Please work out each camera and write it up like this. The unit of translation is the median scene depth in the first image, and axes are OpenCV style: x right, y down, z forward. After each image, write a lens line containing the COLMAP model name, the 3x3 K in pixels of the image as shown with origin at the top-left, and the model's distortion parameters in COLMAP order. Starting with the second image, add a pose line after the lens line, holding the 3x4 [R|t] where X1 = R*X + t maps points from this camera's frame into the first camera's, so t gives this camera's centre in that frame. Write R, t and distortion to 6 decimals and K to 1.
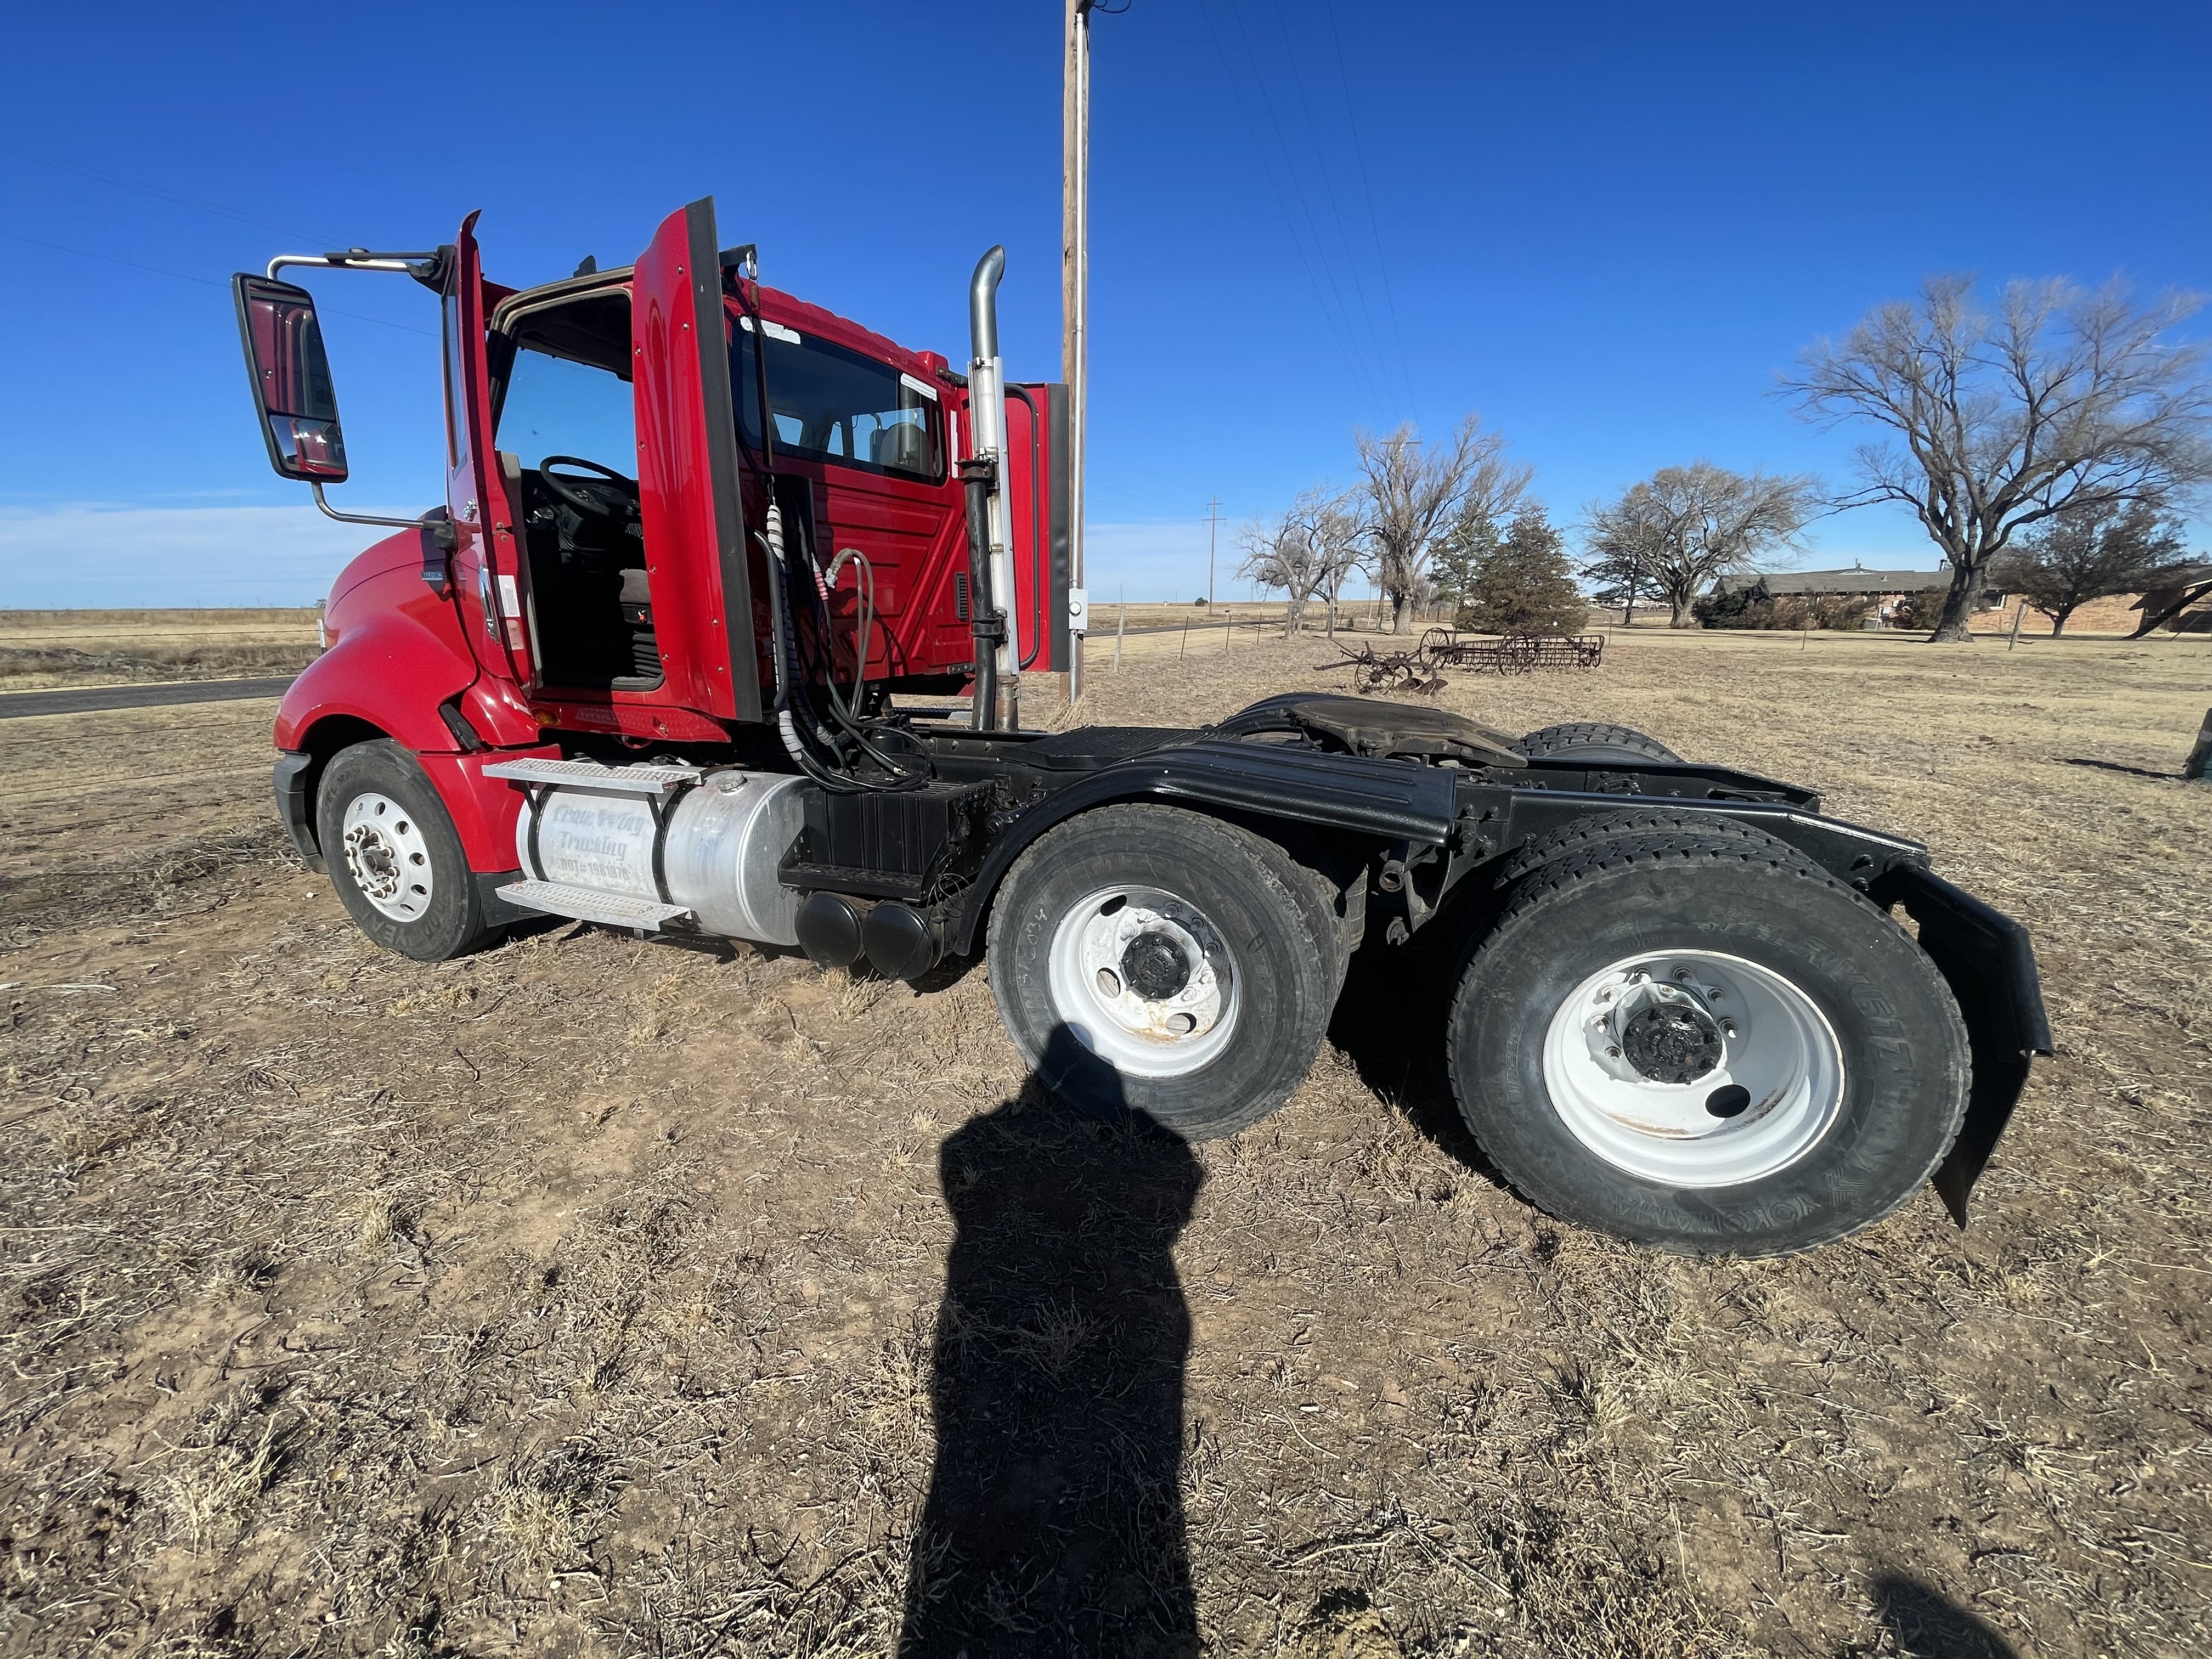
lens RADIAL K [[893.5, 0, 1091.8], [0, 893.5, 826.2], [0, 0, 1]] dist [0.001210, -0.000694]
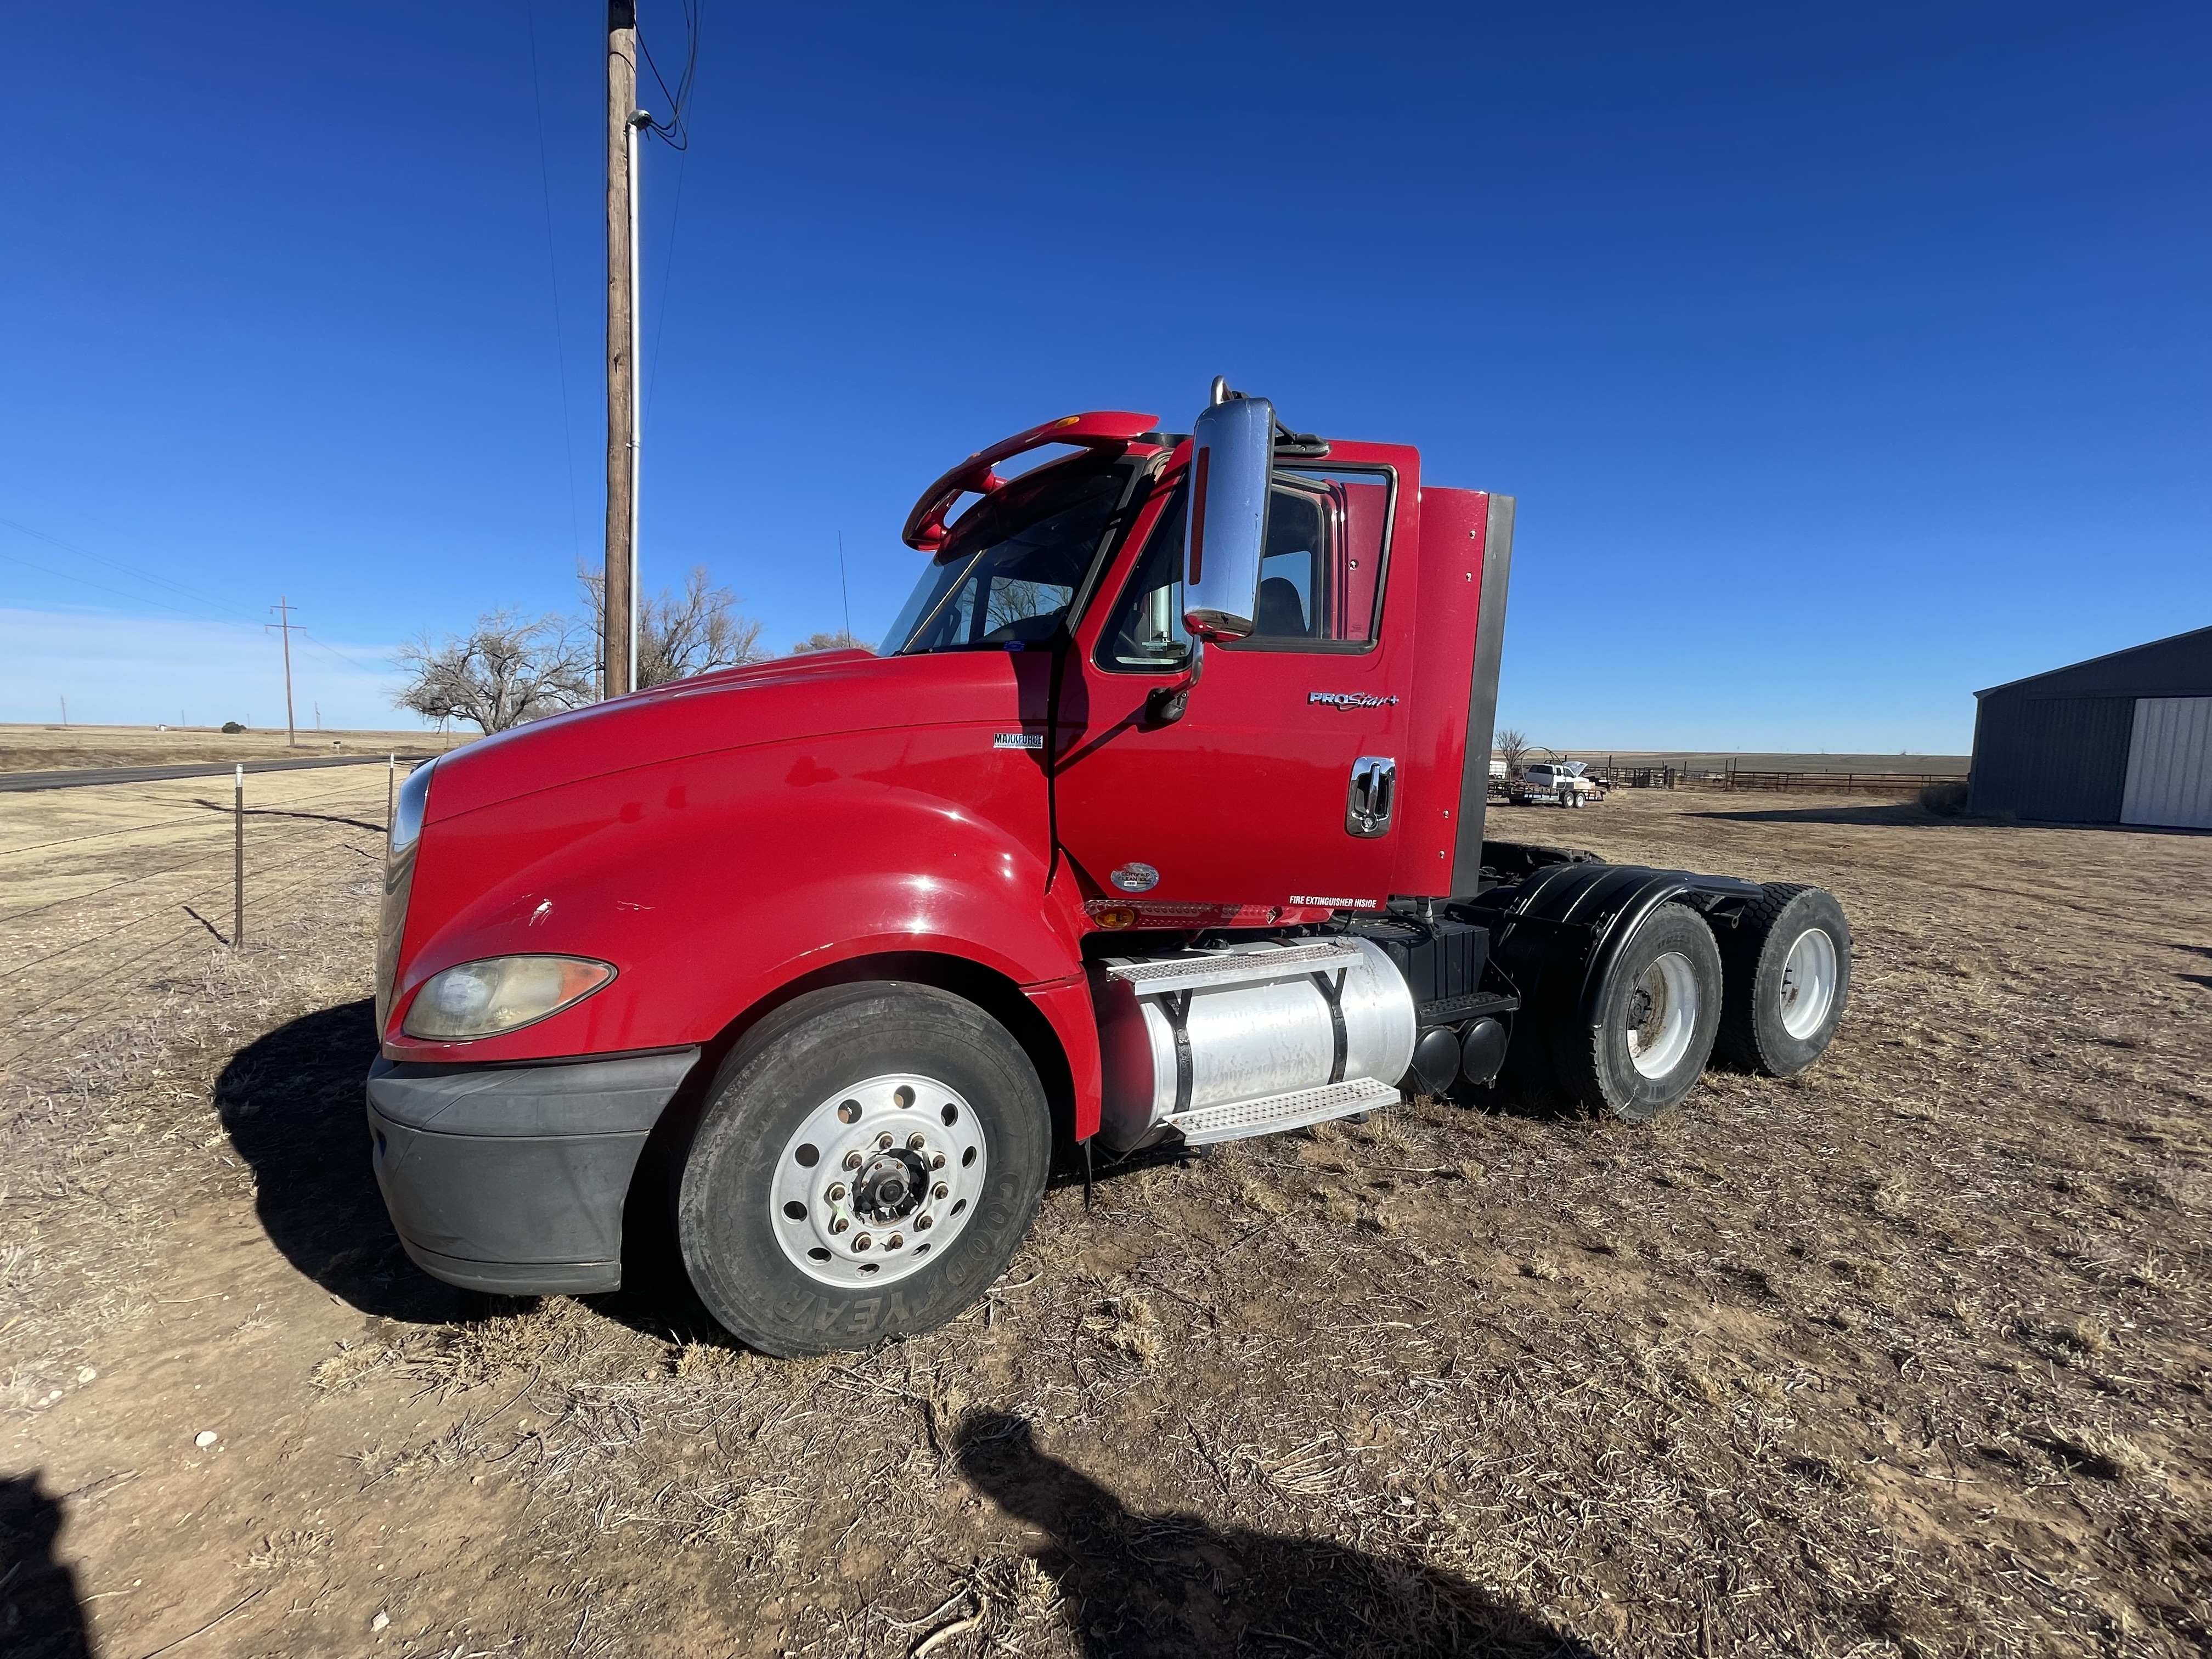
lens RADIAL K [[899.2, 0, 1090.6], [0, 899.2, 822.8], [0, 0, 1]] dist [-0.000997, -0.000576]
pose [[0.624286, -0.048031, 0.779718, -0.142326], [0.165515, 0.983580, -0.071932, -0.016832], [-0.763461, 0.173961, 0.621985, 0.057078]]
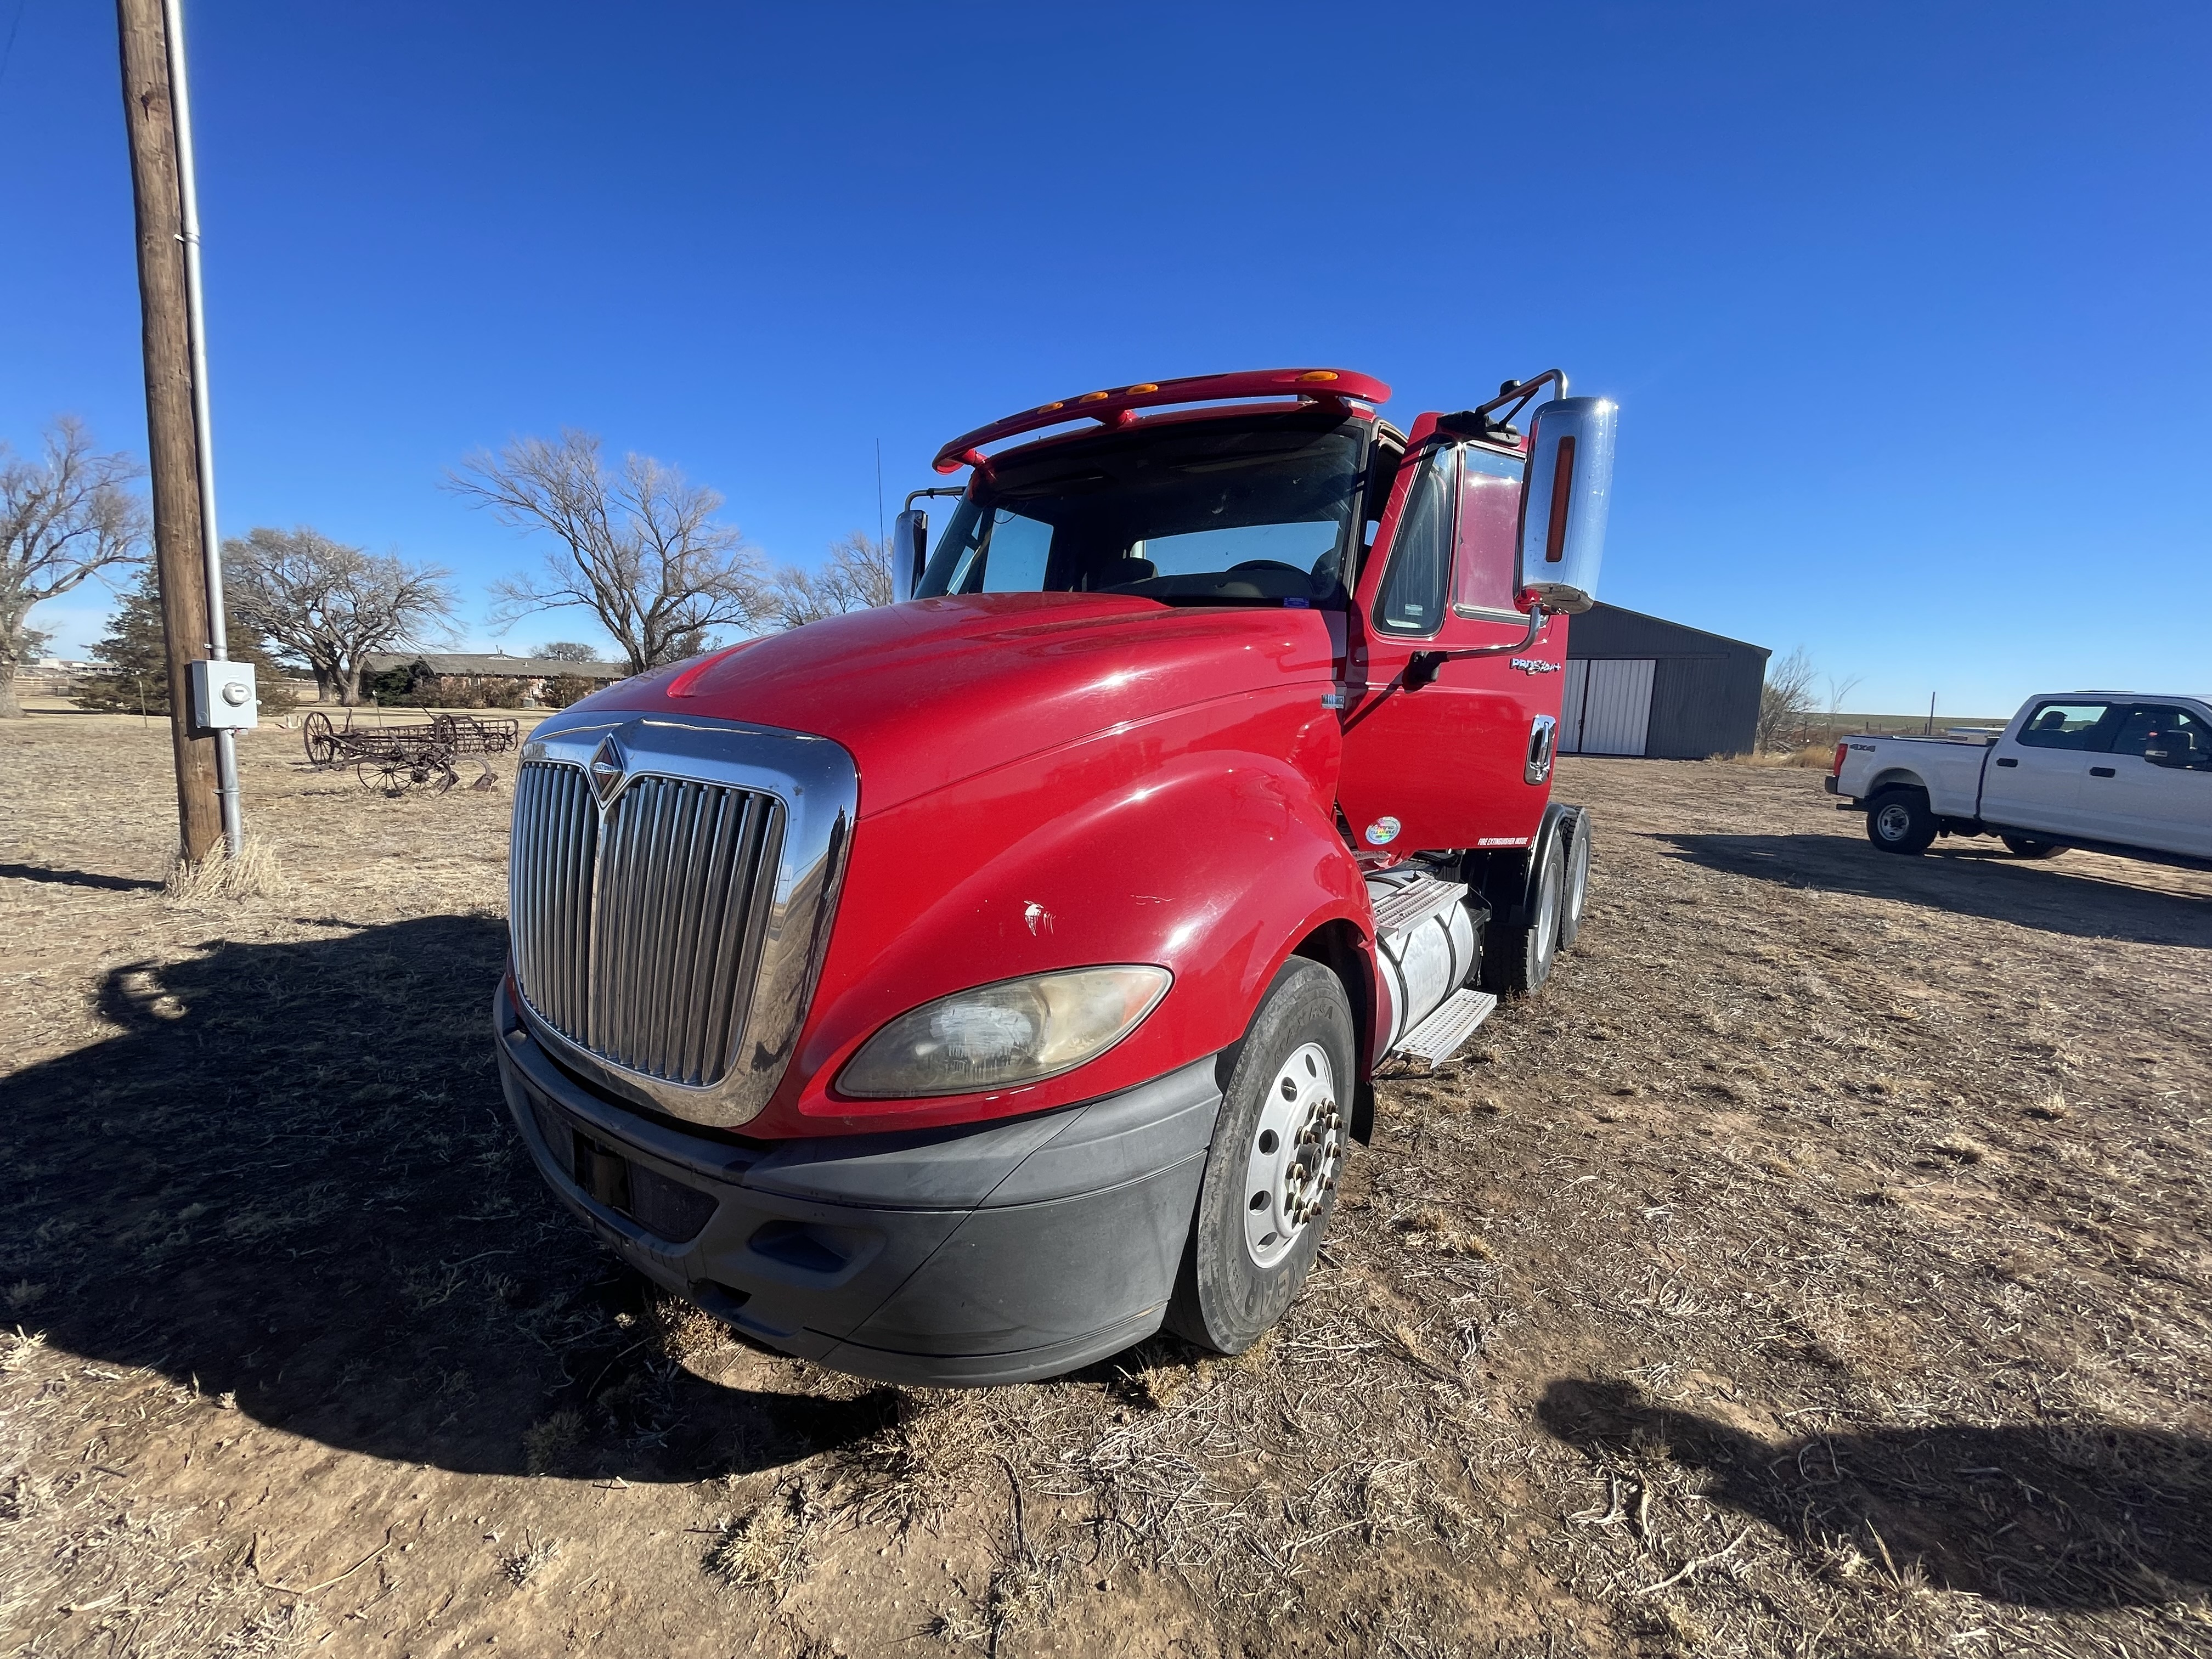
lens RADIAL K [[893.5, 0, 1091.8], [0, 893.5, 826.2], [0, 0, 1]] dist [0.001210, -0.000694]
pose [[0.209915, -0.126274, 0.969531, -0.167144], [0.204133, 0.975431, 0.082845, -0.031246], [-0.956172, 0.180523, 0.230534, 0.115523]]
